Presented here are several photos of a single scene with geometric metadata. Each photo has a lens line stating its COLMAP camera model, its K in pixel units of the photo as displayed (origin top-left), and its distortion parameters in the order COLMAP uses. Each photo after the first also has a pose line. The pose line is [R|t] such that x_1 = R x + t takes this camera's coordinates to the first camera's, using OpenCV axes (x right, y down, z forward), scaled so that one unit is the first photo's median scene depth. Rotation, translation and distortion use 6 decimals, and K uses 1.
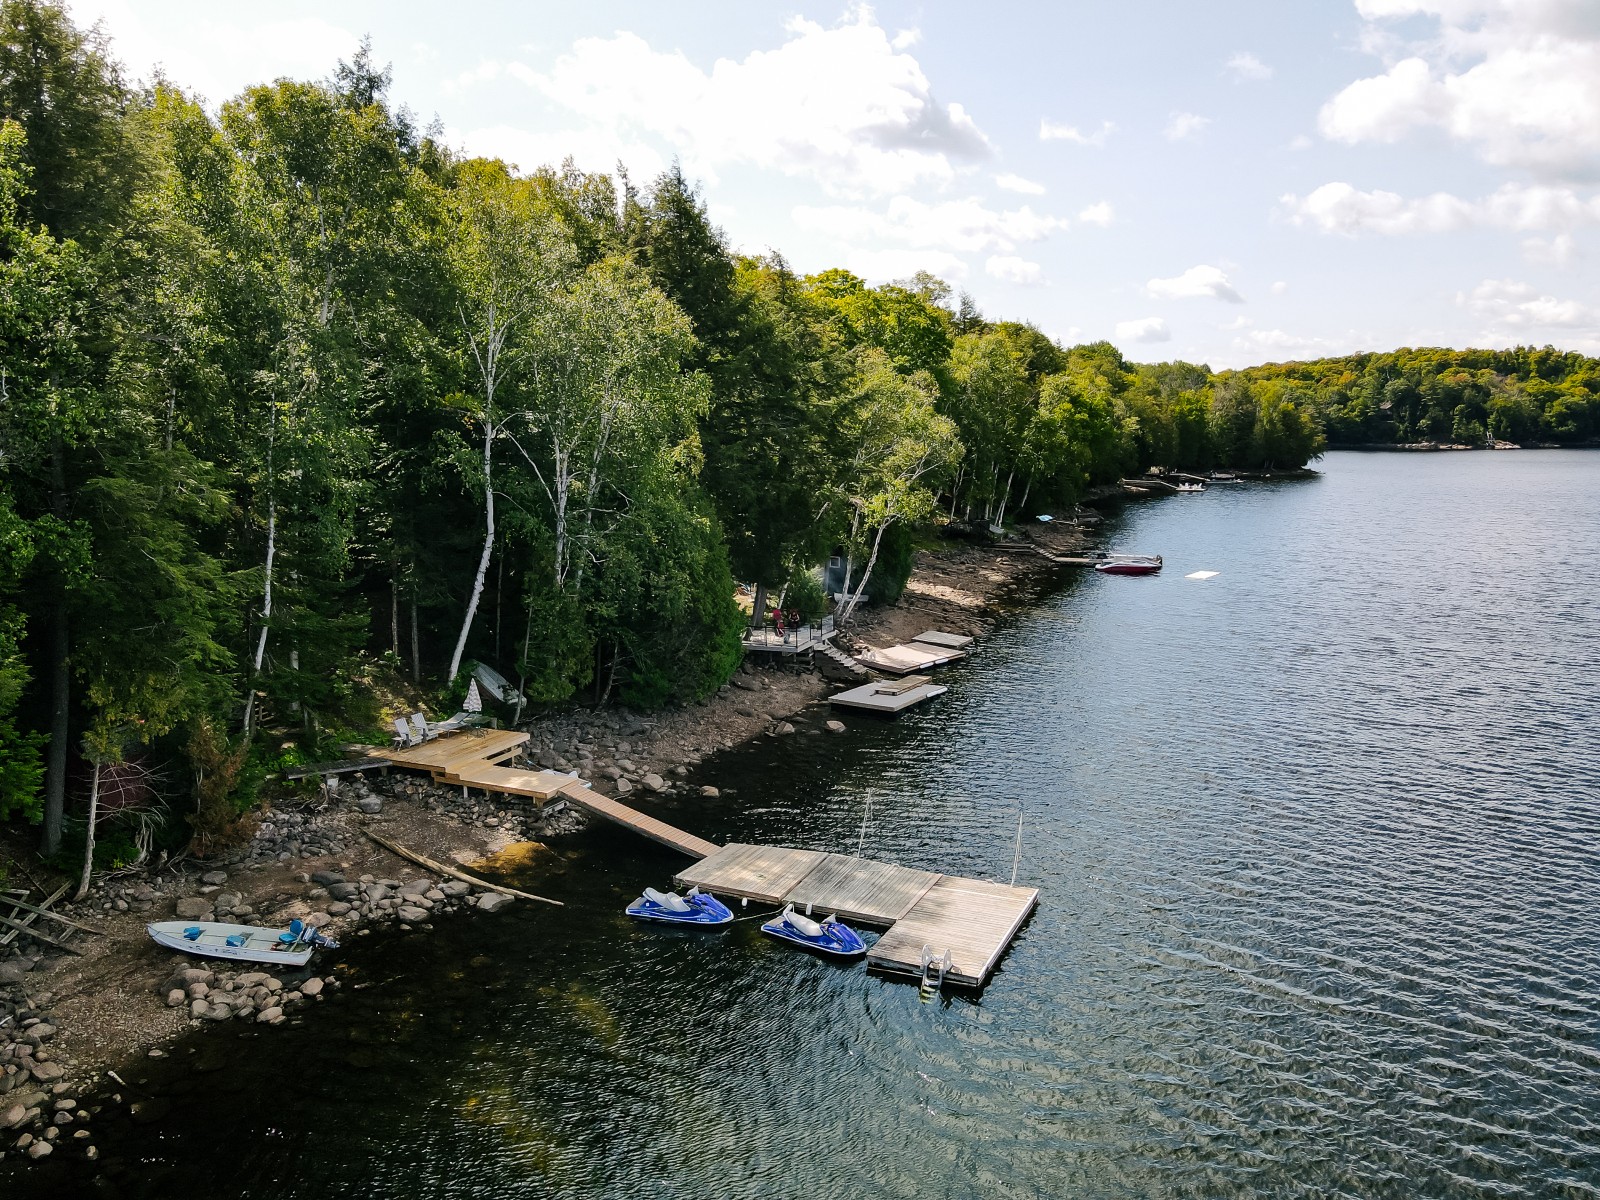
lens RADIAL K [[1132.5, 0, 795.7], [0, 1132.5, 606.1], [0, 0, 1]] dist [0.023148, 0.008839]
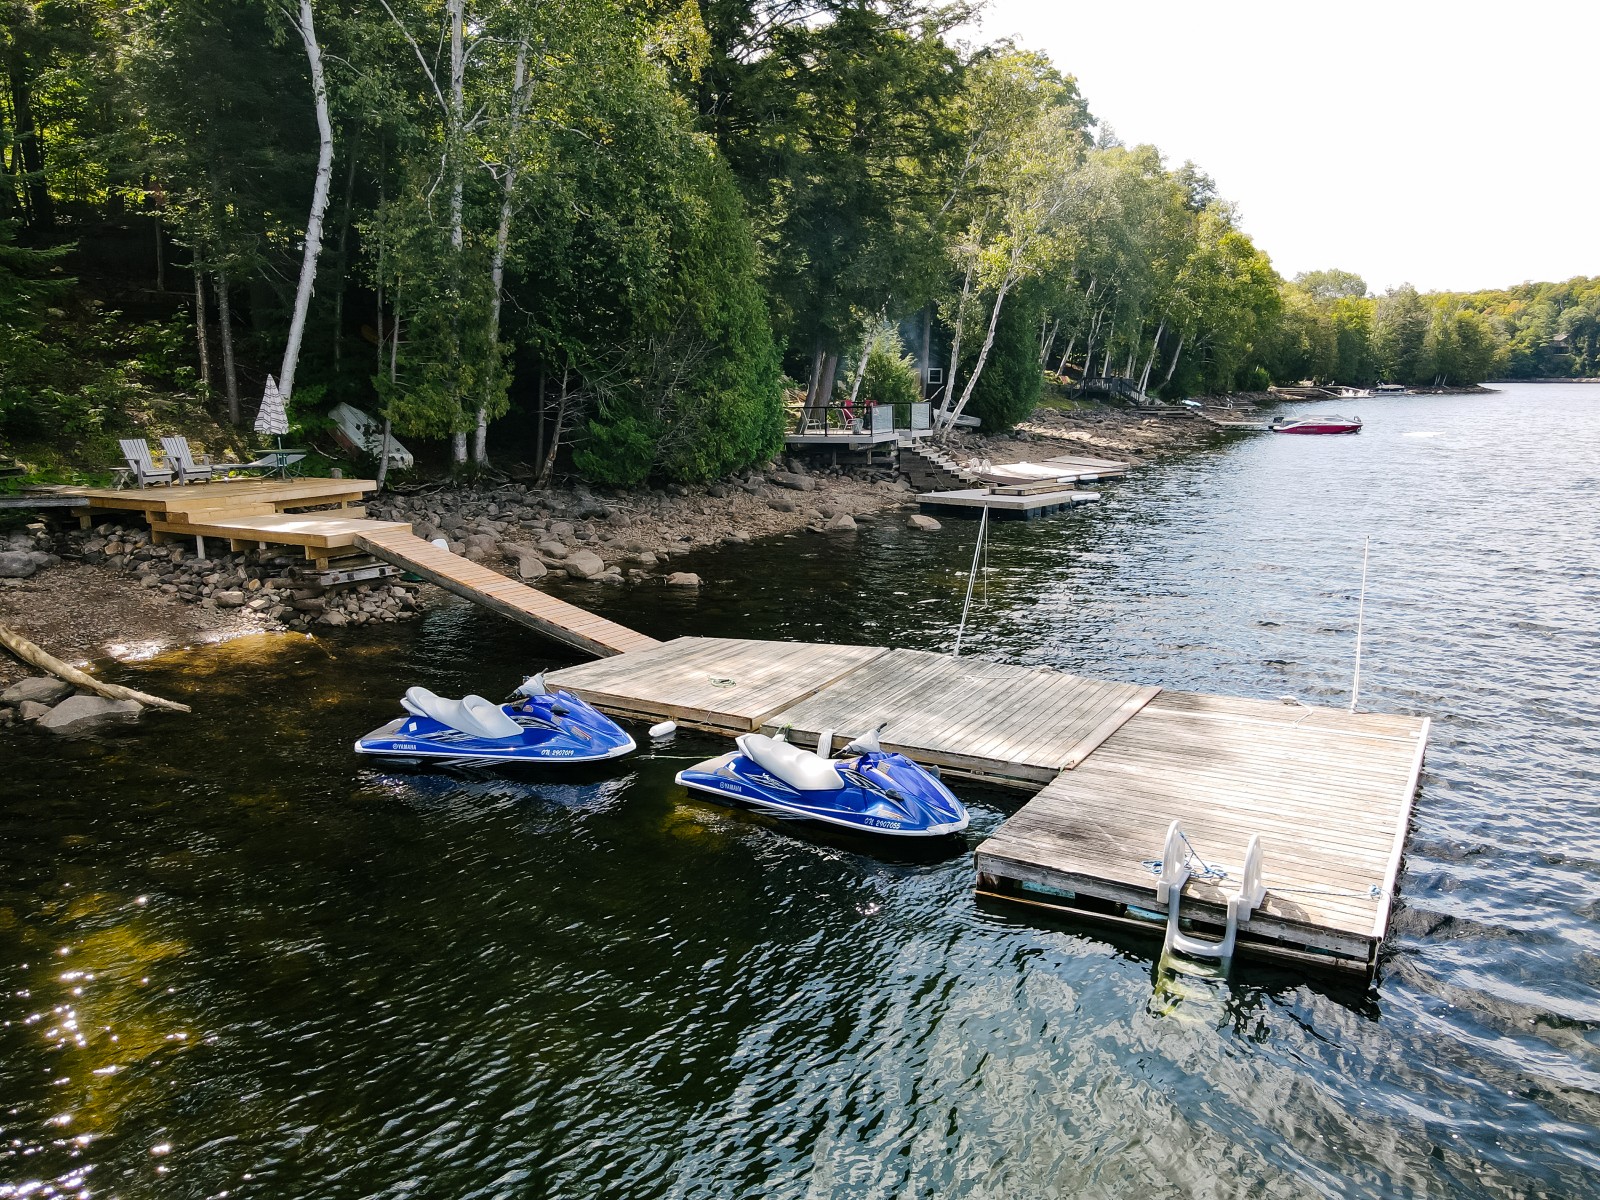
lens RADIAL K [[1132.5, 0, 805.4], [0, 1132.5, 595.9], [0, 0, 1]] dist [0.023148, 0.008839]
pose [[0.996262, 0.015868, -0.084912, 0.024955], [-0.013633, 0.999547, 0.026835, 0.139098], [0.085300, -0.025577, 0.996027, 0.415728]]
